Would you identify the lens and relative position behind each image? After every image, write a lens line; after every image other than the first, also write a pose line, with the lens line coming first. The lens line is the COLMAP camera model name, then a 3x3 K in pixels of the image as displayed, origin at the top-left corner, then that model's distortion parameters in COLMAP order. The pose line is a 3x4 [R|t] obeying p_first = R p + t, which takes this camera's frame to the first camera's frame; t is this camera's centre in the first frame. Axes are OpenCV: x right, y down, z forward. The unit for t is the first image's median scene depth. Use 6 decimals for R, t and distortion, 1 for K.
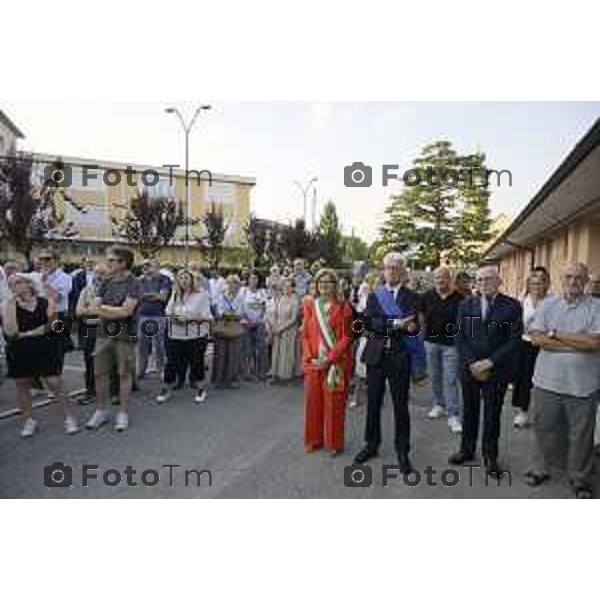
lens RADIAL K [[437.9, 0, 300.0], [0, 437.9, 300.0], [0, 0, 1]] dist [-0.001991, -0.001955]
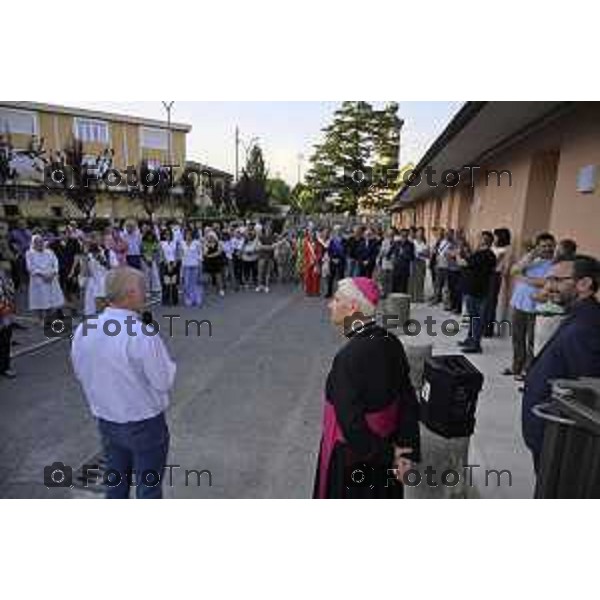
lens RADIAL K [[437.9, 0, 300.0], [0, 437.9, 300.0], [0, 0, 1]] dist [-0.001991, -0.001955]
pose [[0.984085, -0.030298, 0.175098, -0.033079], [0.006761, 0.991028, 0.133482, -0.000745], [-0.177571, -0.130174, 0.975461, -0.115192]]
